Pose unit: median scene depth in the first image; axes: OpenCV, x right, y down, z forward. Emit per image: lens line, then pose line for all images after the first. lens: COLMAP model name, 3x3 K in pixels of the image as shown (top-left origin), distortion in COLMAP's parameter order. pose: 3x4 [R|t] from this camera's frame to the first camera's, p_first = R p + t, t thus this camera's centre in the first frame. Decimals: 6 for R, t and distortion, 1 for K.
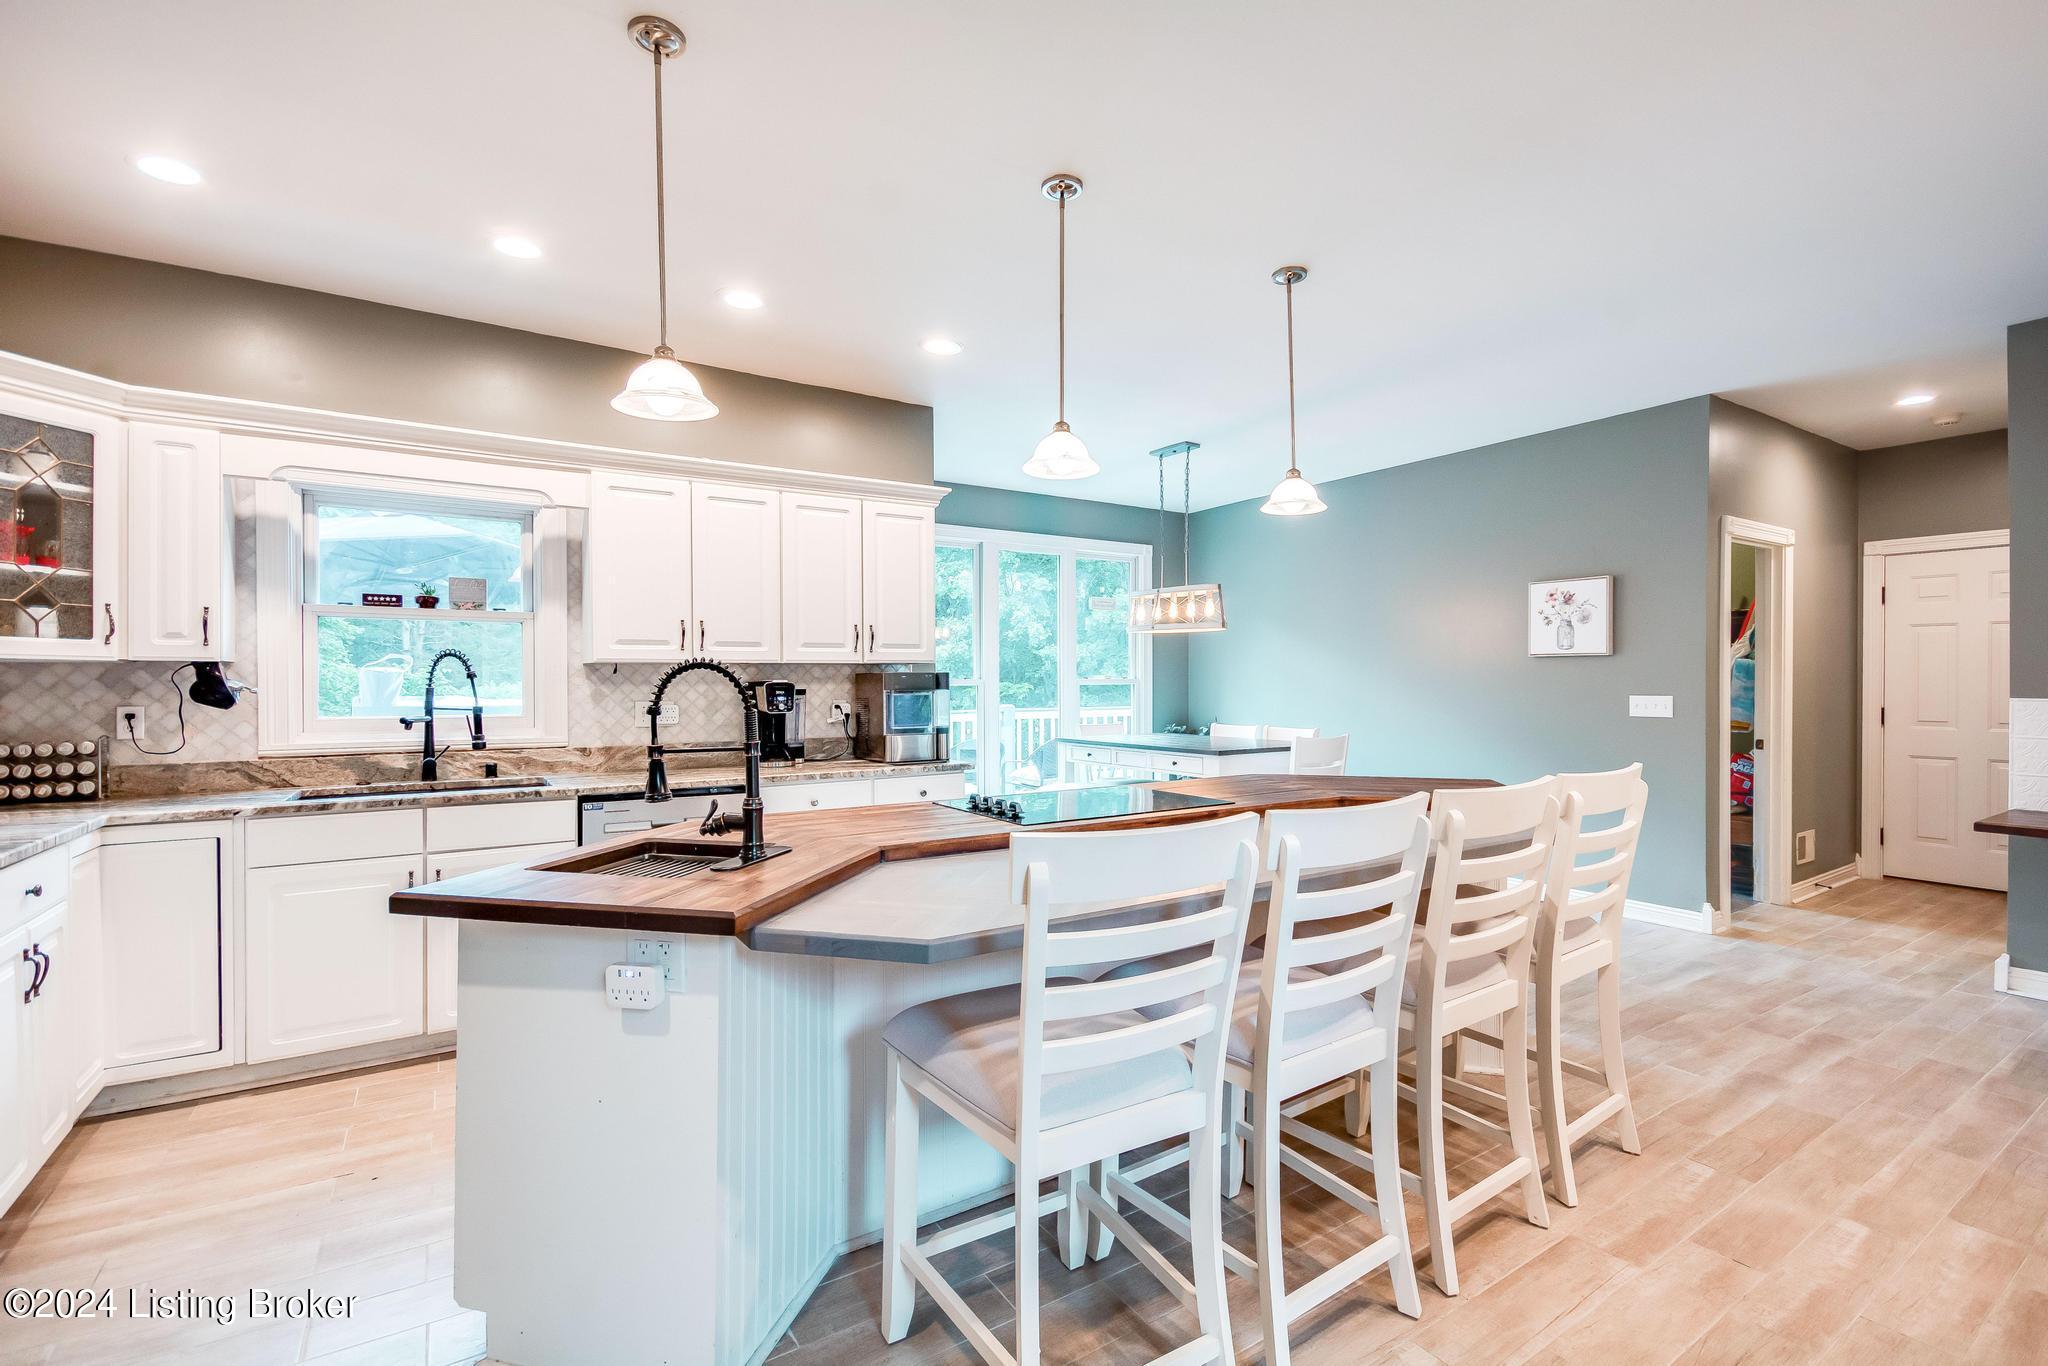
lens RADIAL K [[899.4, 0, 998.0], [0, 899.4, 681.4], [0, 0, 1]] dist [0.012662, -0.003632]
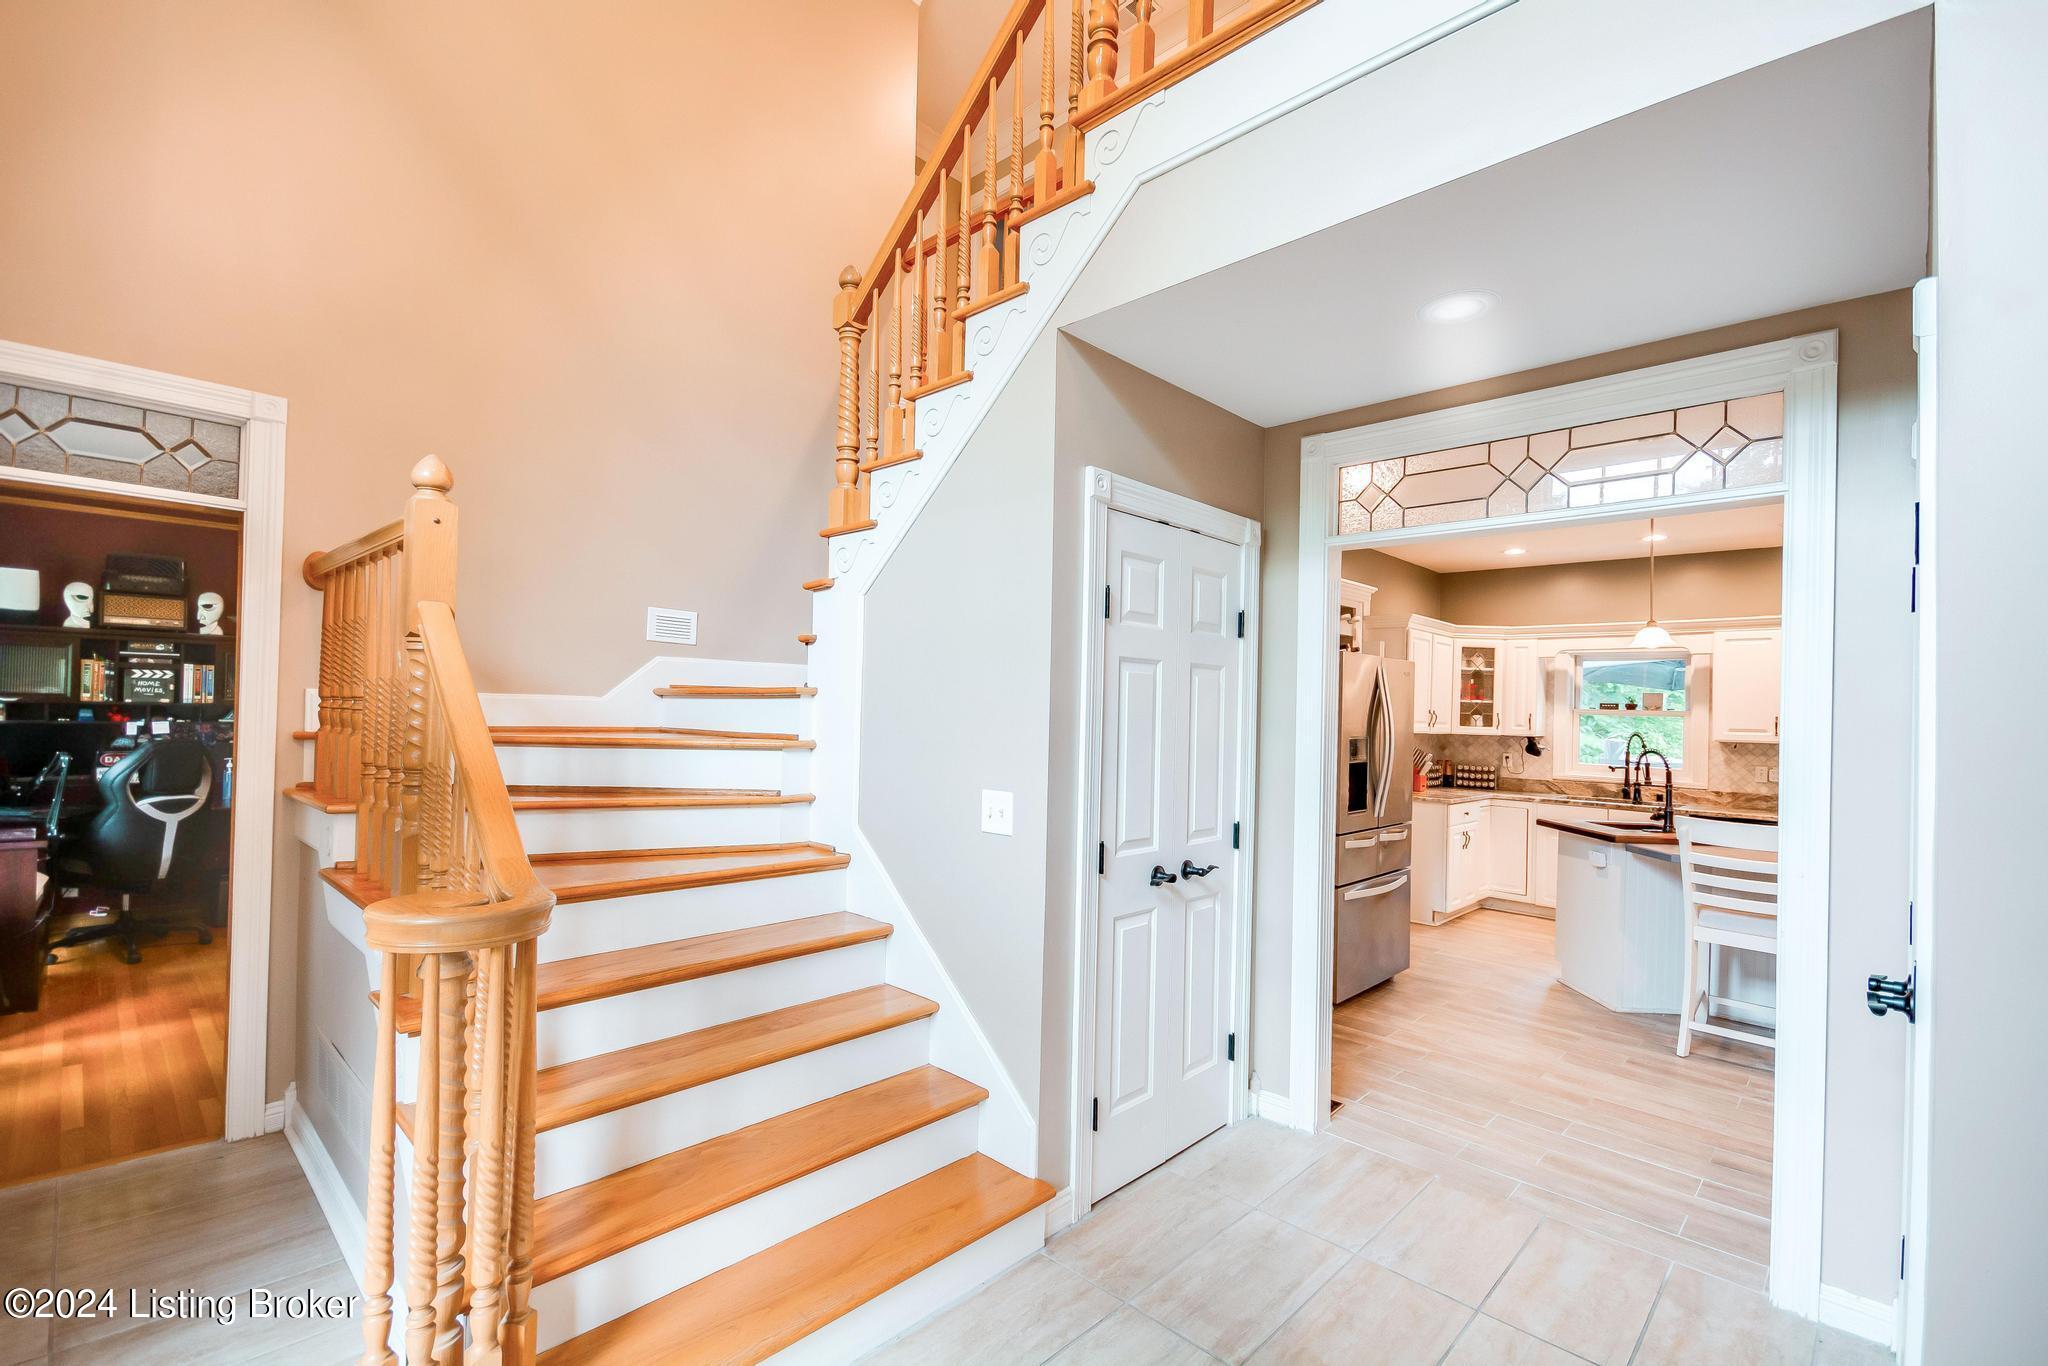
lens RADIAL K [[899.4, 0, 1064.6], [0, 899.4, 701.6], [0, 0, 1]] dist [0.012662, -0.003632]
pose [[0.278254, -0.000964, -0.960507, 0.896688], [-0.026811, 0.999602, -0.008770, -0.050690], [0.960133, 0.028193, 0.278118, -0.704121]]
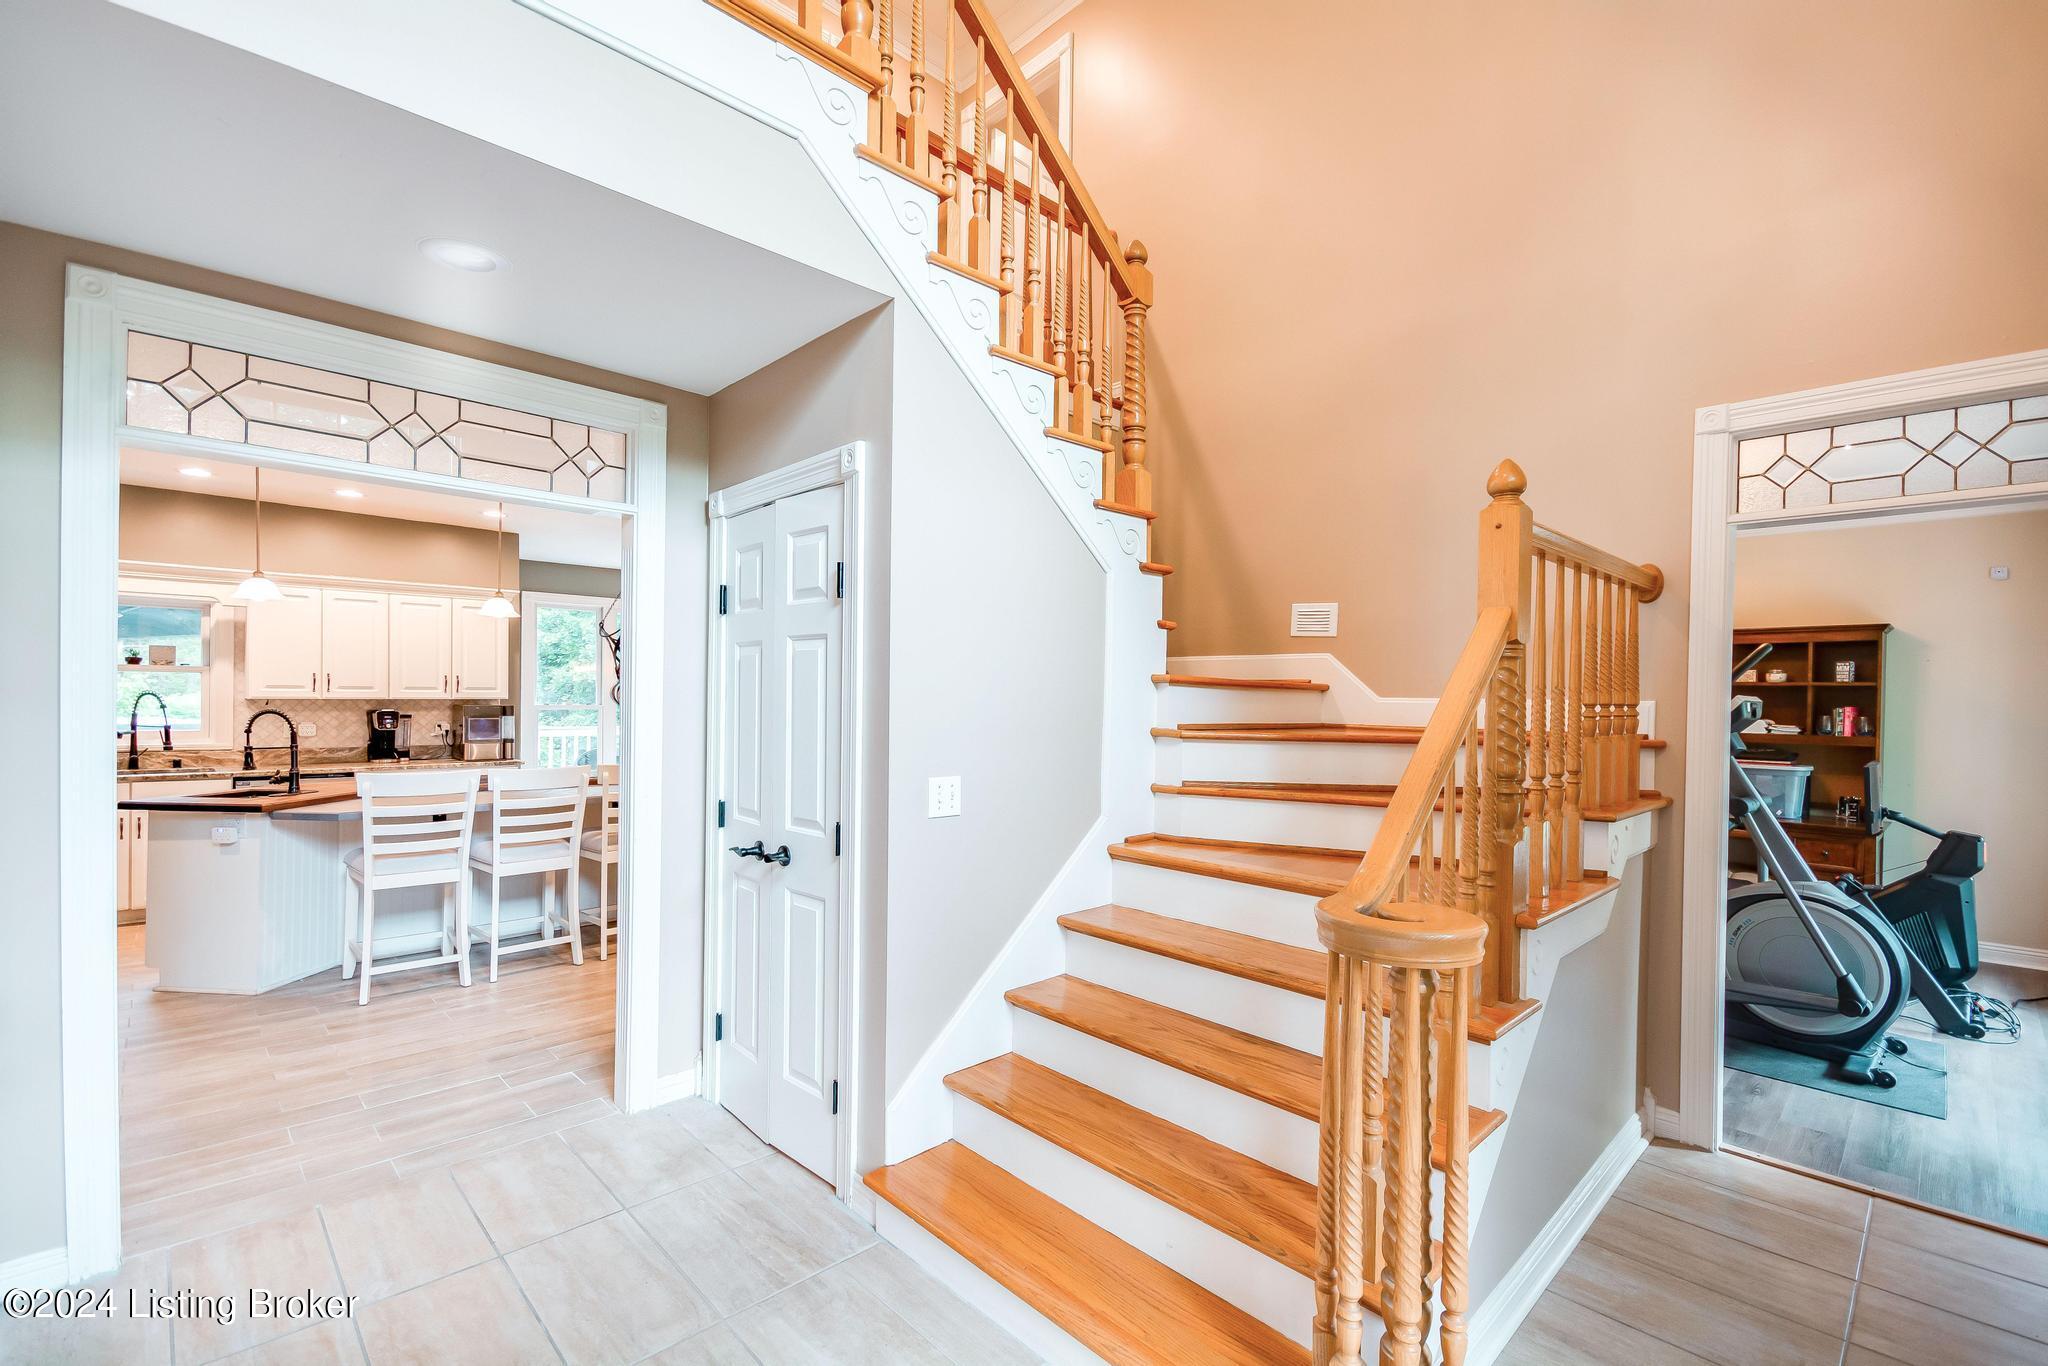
lens RADIAL K [[899.4, 0, 1004.4], [0, 899.4, 701.1], [0, 0, 1]] dist [0.012662, -0.003632]
pose [[0.979022, 0.014265, 0.203254, 0.592046], [-0.015957, 0.999850, 0.006686, -0.051615], [-0.203128, -0.009789, 0.979103, -0.947778]]
